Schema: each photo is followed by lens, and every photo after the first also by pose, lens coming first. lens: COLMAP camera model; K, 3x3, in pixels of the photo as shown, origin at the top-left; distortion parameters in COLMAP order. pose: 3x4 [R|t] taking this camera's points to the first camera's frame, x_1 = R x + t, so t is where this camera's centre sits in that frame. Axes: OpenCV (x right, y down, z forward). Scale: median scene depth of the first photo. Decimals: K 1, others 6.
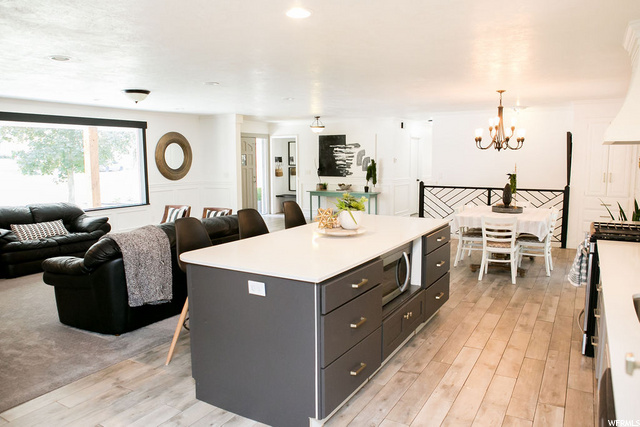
lens RADIAL K [[464.5, 0, 320.0], [0, 464.5, 213.5], [0, 0, 1]] dist [-0.091021, 0.054020]
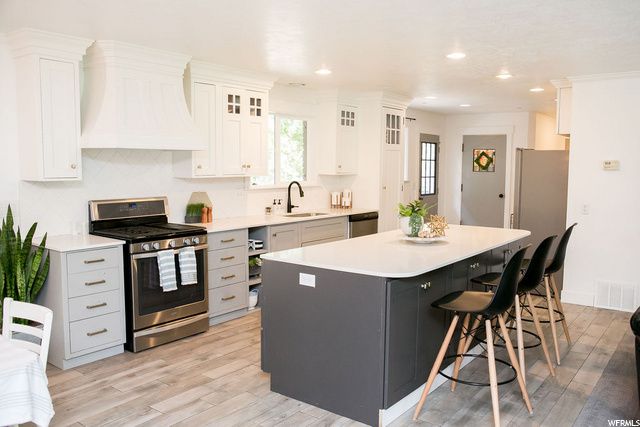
lens RADIAL K [[527.2, 0, 320.0], [0, 527.2, 213.5], [0, 0, 1]] dist [-0.030369, 0.001250]
pose [[-0.992367, -0.013051, 0.122623, 0.058053], [0.013253, 0.977338, 0.211271, -0.121988], [-0.122602, 0.211283, -0.969705, 1.001941]]
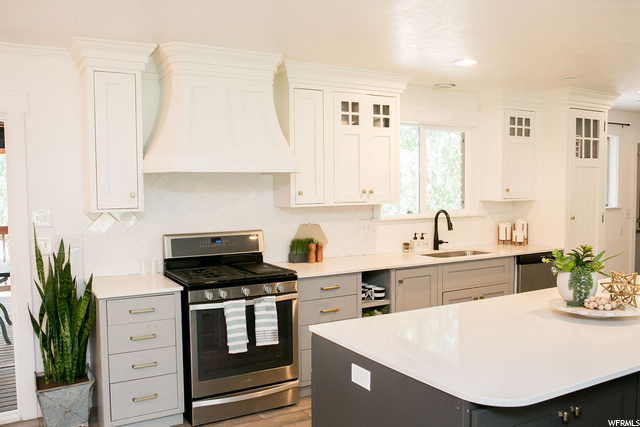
lens RADIAL K [[541.3, 0, 320.0], [0, 541.3, 213.5], [0, 0, 1]] dist [-0.060152, 0.014197]
pose [[-0.870615, -0.011746, 0.491825, 0.007907], [0.071912, 0.985938, 0.150845, -0.102860], [-0.486681, 0.166696, -0.857528, 0.833916]]
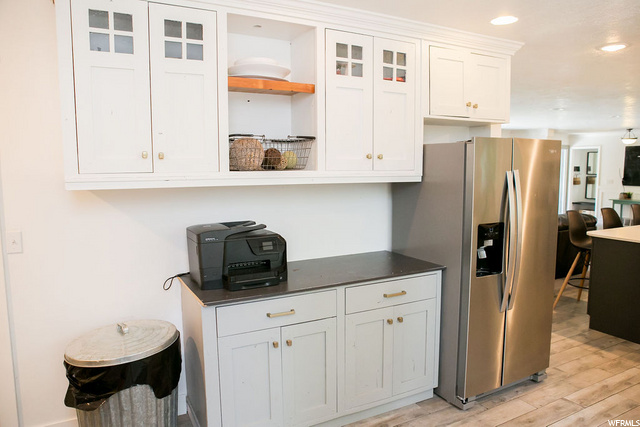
lens RADIAL K [[464.5, 0, 320.0], [0, 464.5, 213.5], [0, 0, 1]] dist [-0.091021, 0.054020]
pose [[0.869075, 0.051904, -0.491949, -0.091828], [-0.059252, 0.998243, 0.000648, 0.021773], [0.491118, 0.028586, 0.870624, -0.208251]]
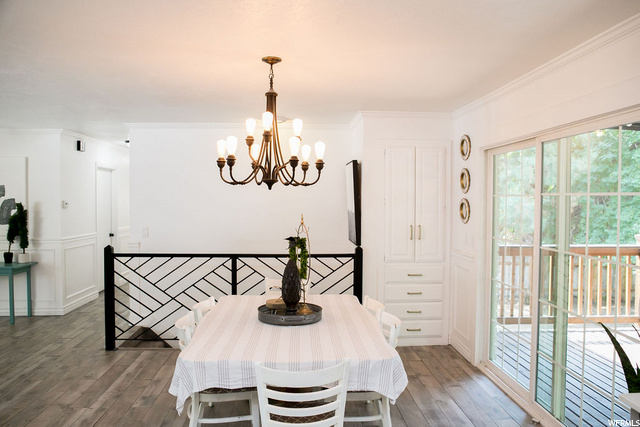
lens RADIAL K [[478.4, 0, 320.0], [0, 478.4, 213.5], [0, 0, 1]] dist [-0.065427, 0.004282]
pose [[0.828485, -0.009178, 0.559937, 0.138136], [0.058466, 0.995819, -0.070184, -0.063124], [-0.556951, 0.090884, 0.825557, 0.486255]]
